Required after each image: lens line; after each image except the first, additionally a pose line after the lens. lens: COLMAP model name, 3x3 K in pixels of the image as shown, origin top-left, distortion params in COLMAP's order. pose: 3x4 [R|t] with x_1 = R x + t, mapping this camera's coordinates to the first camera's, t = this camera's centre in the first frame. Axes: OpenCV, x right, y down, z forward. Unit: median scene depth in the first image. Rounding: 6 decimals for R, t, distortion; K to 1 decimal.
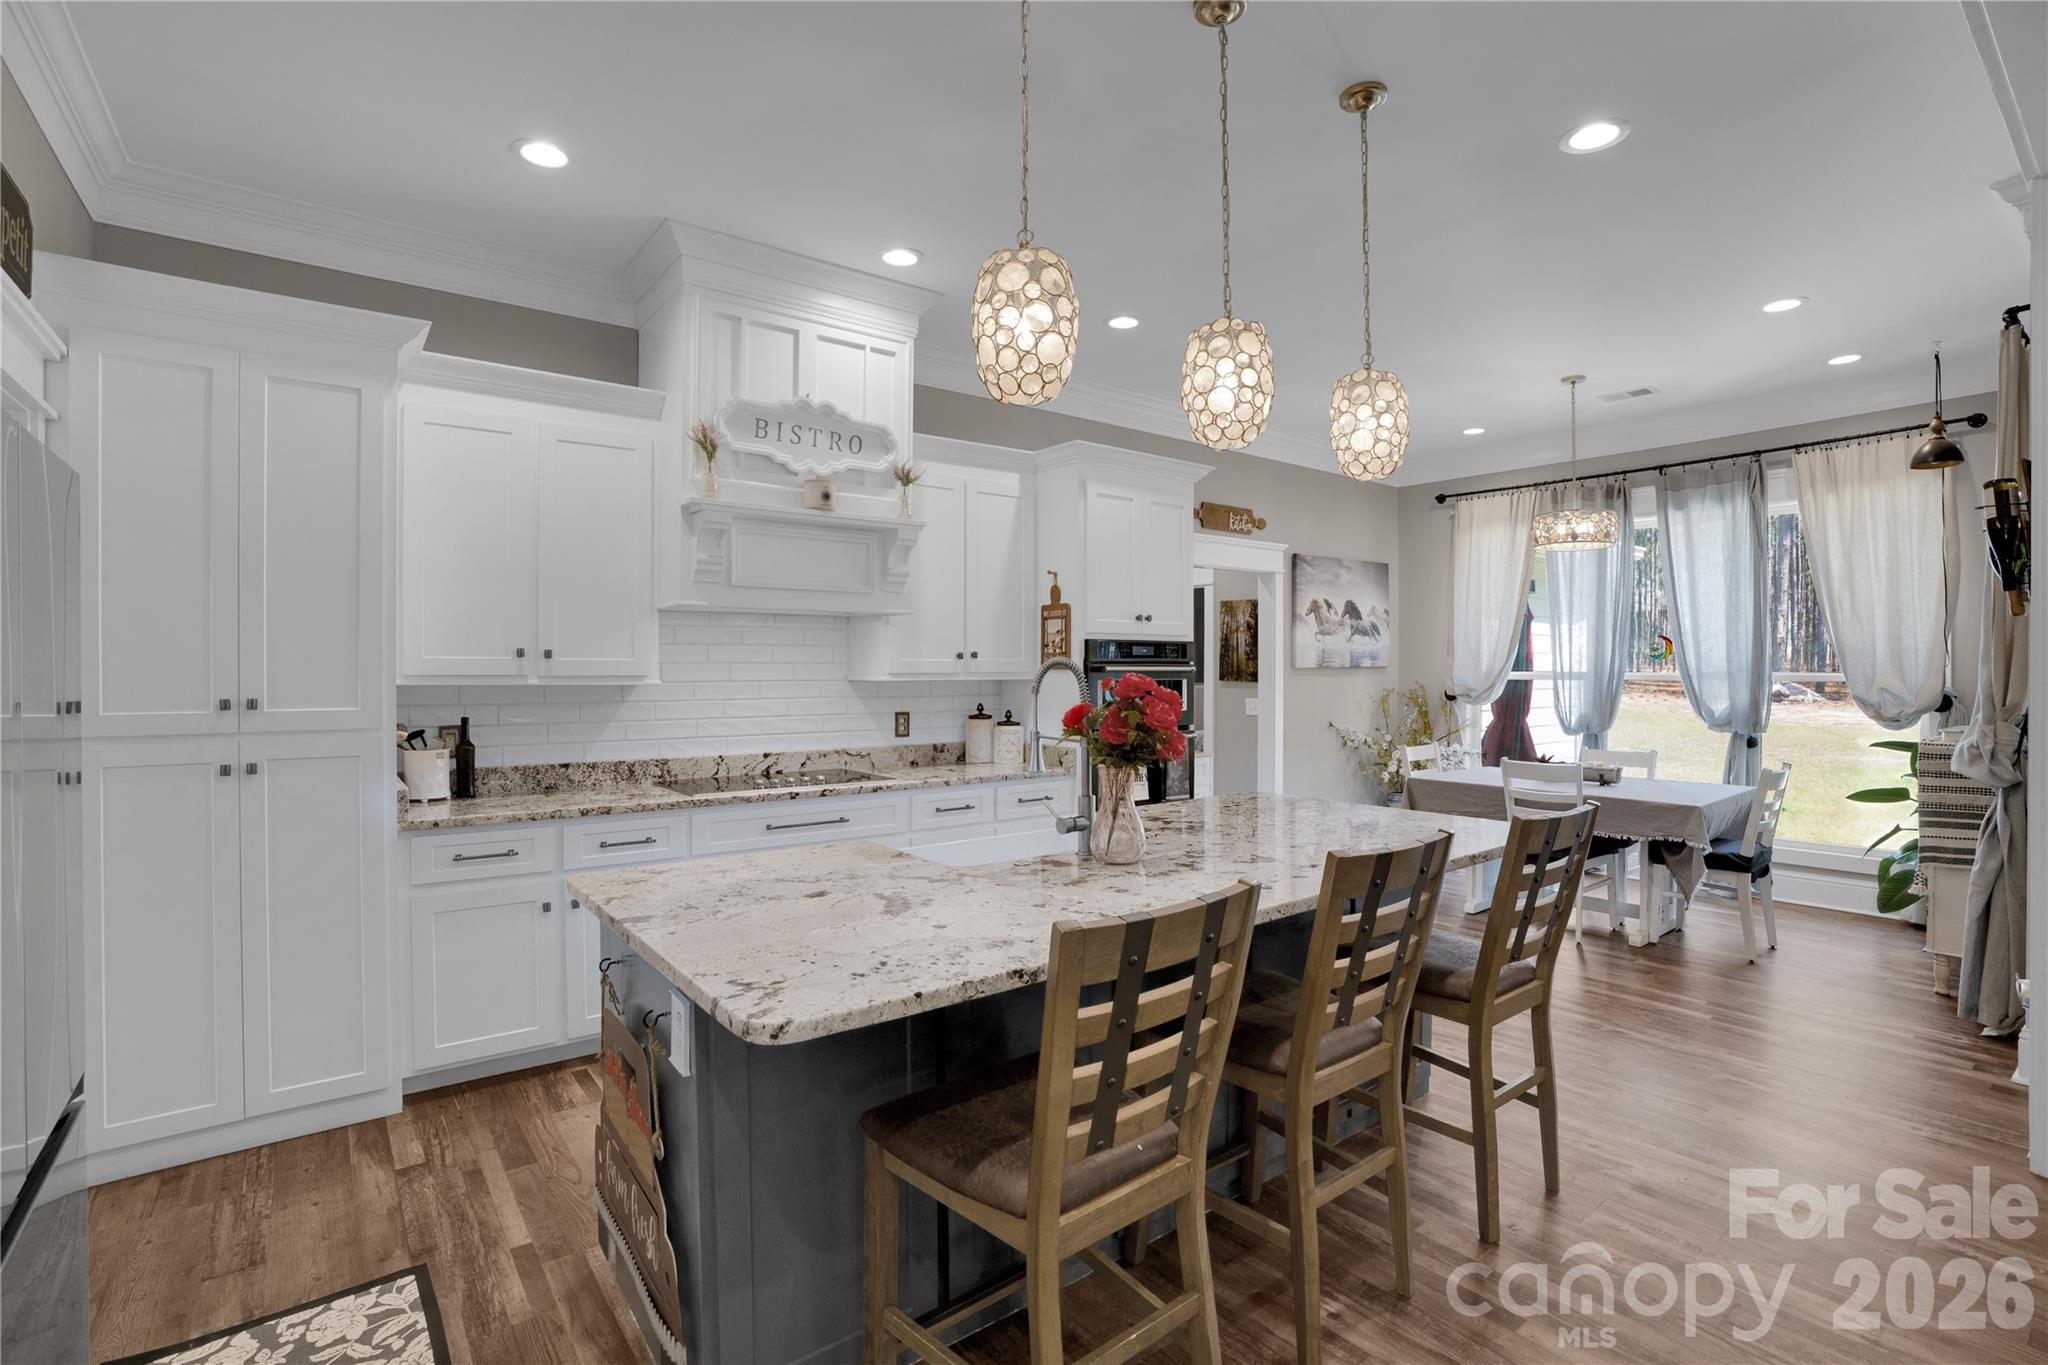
lens RADIAL K [[954.7, 0, 1038.5], [0, 954.7, 667.4], [0, 0, 1]] dist [-0.051206, 0.011979]
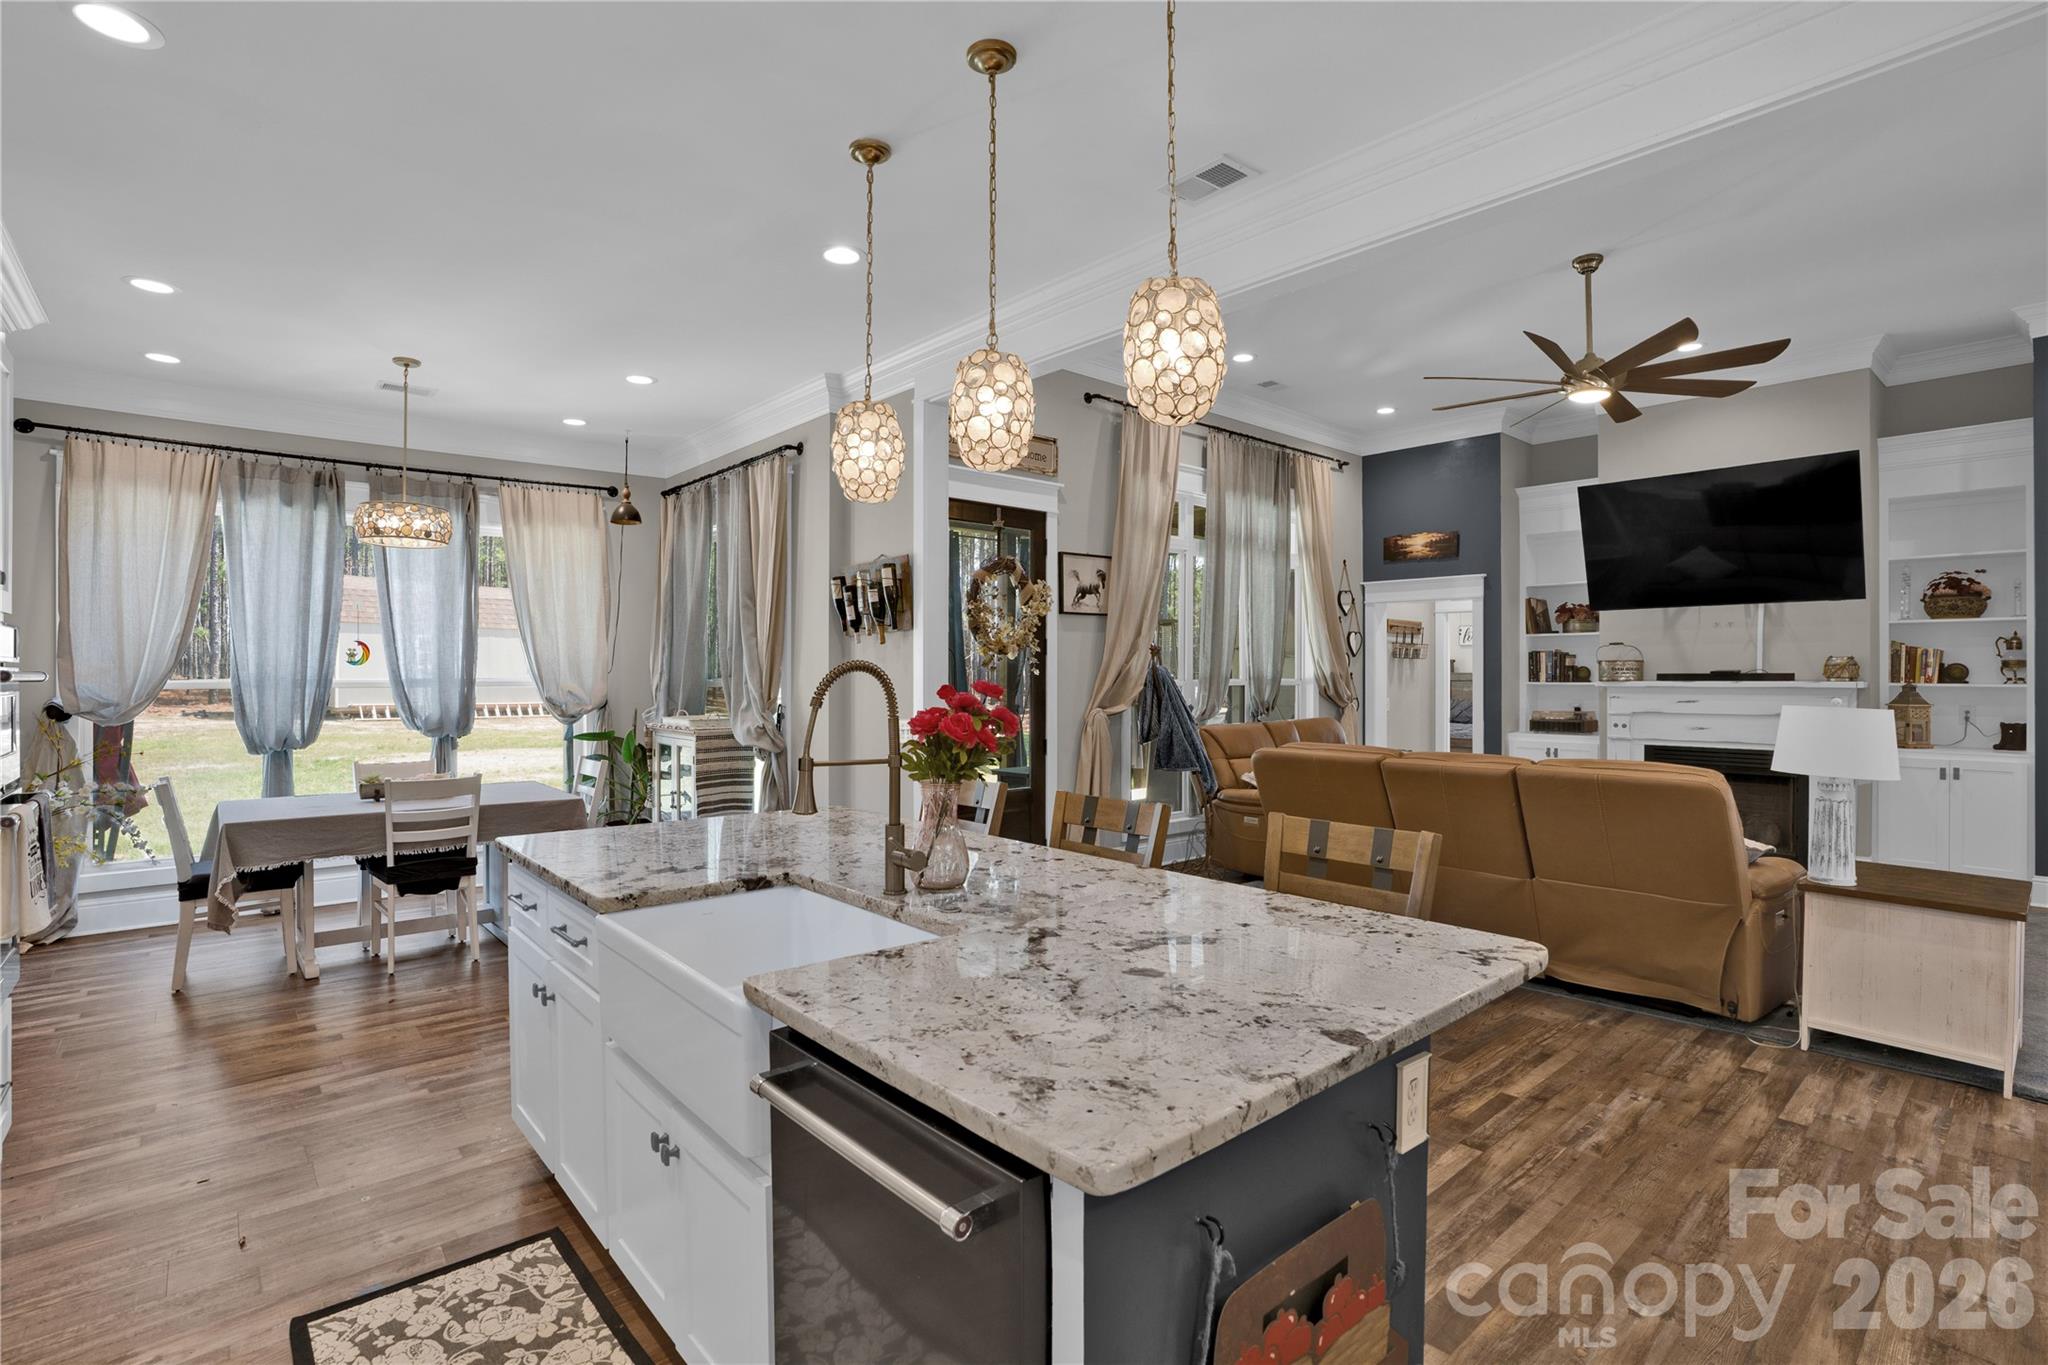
lens RADIAL K [[954.7, 0, 1027.0], [0, 954.7, 685.9], [0, 0, 1]] dist [-0.051206, 0.011979]
pose [[-0.054171, -0.009708, 0.998484, -0.294935], [-0.001020, 0.999953, 0.009667, 0.001403], [-0.998531, -0.000495, -0.054178, 0.341673]]
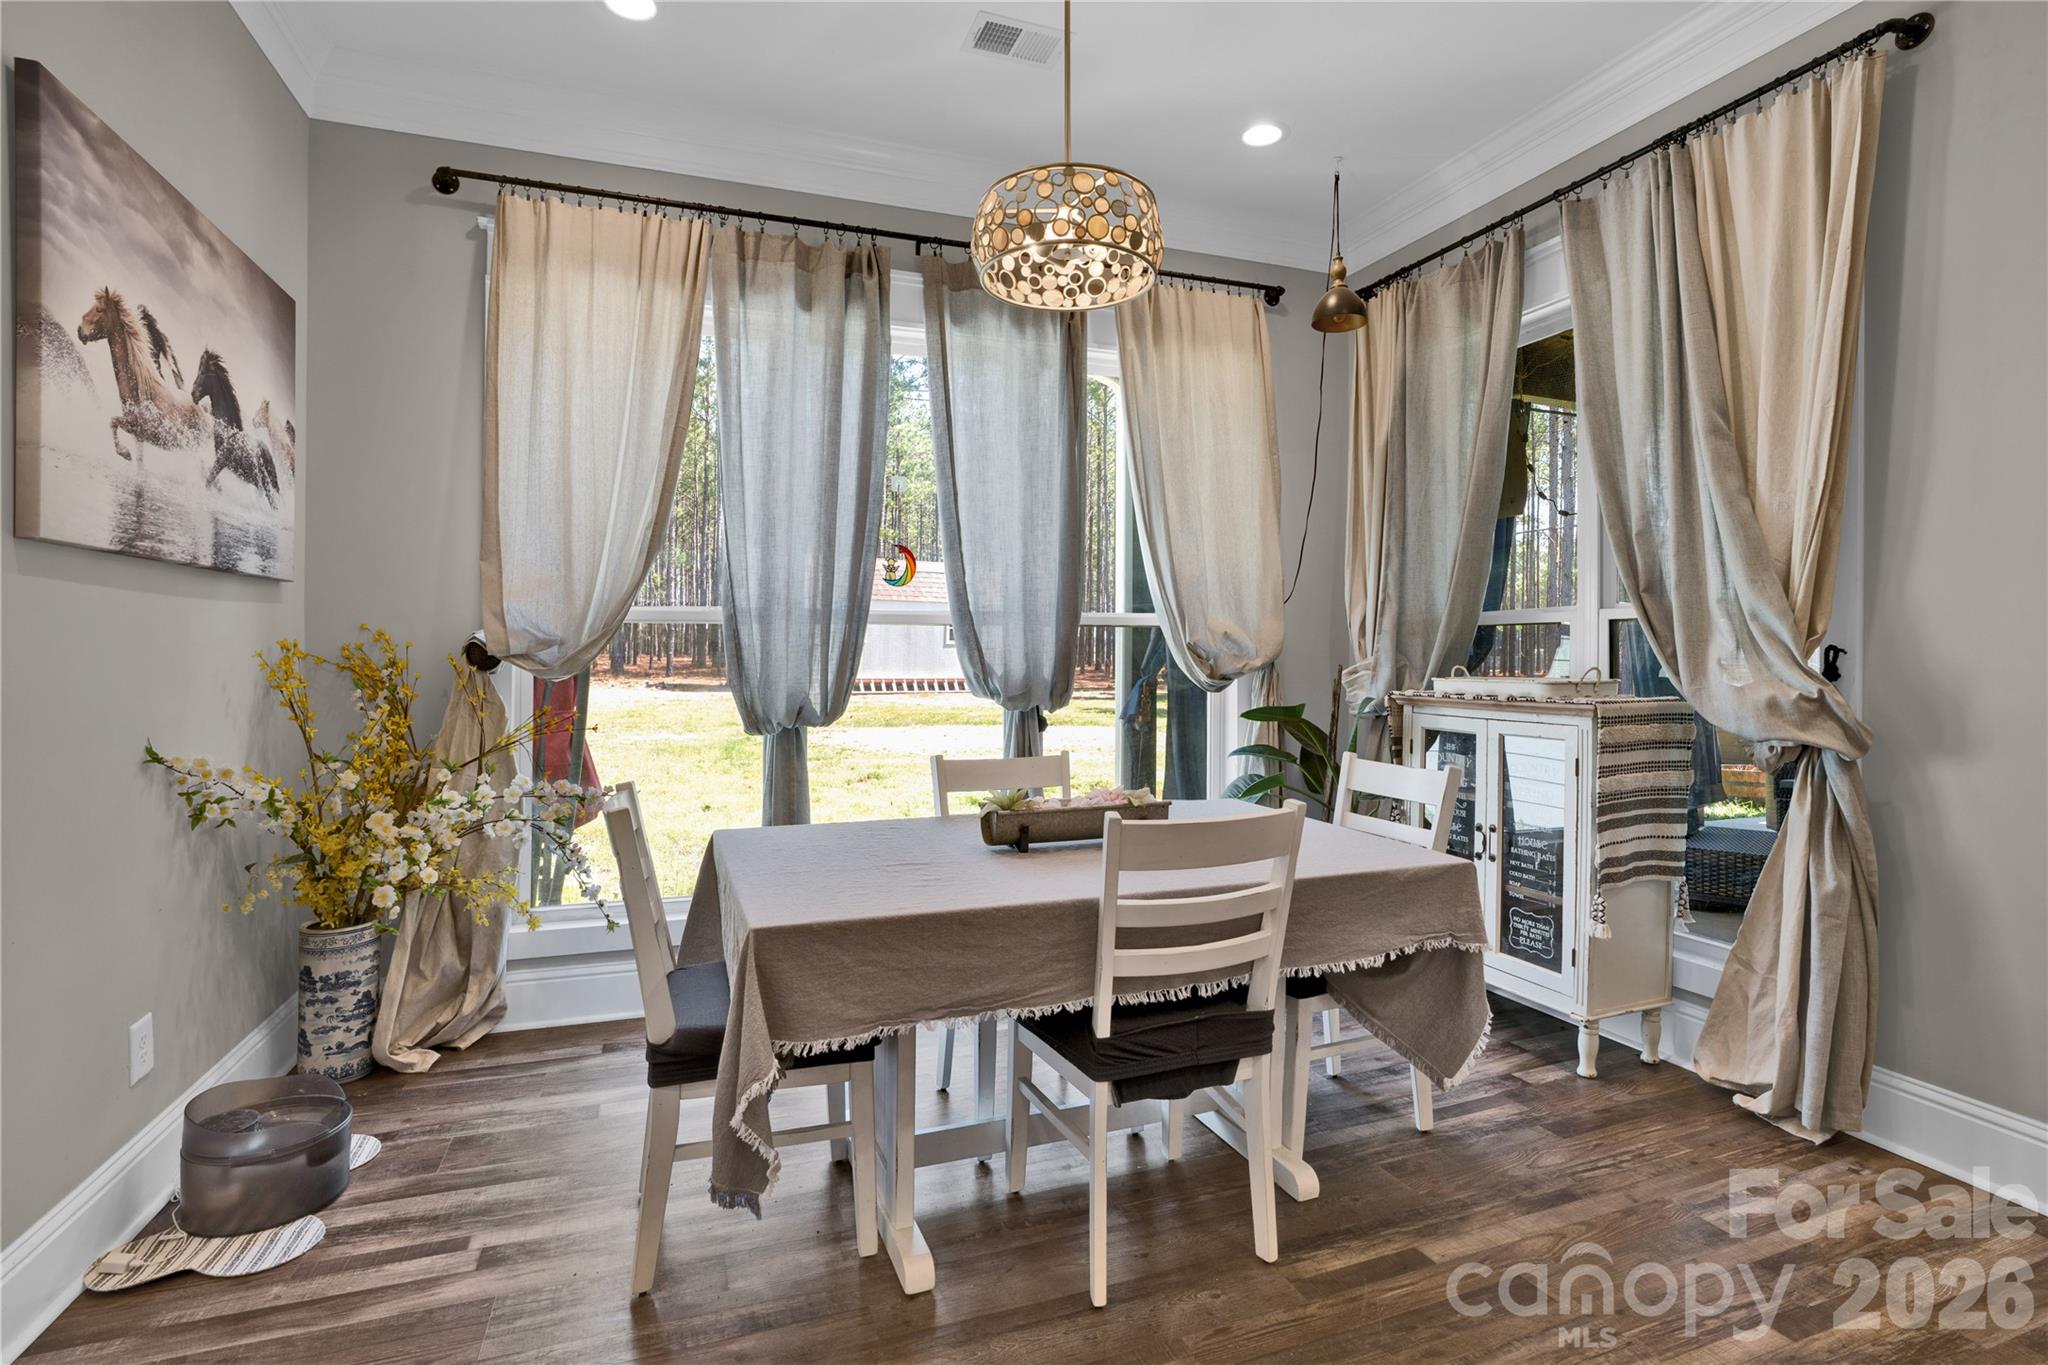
lens RADIAL K [[954.7, 0, 1025.3], [0, 954.7, 665.4], [0, 0, 1]] dist [-0.051206, 0.011979]
pose [[0.301305, -0.005938, 0.953509, 0.125692], [-0.002014, 0.999974, 0.006864, 0.031300], [-0.953526, -0.003989, 0.301286, 0.692572]]
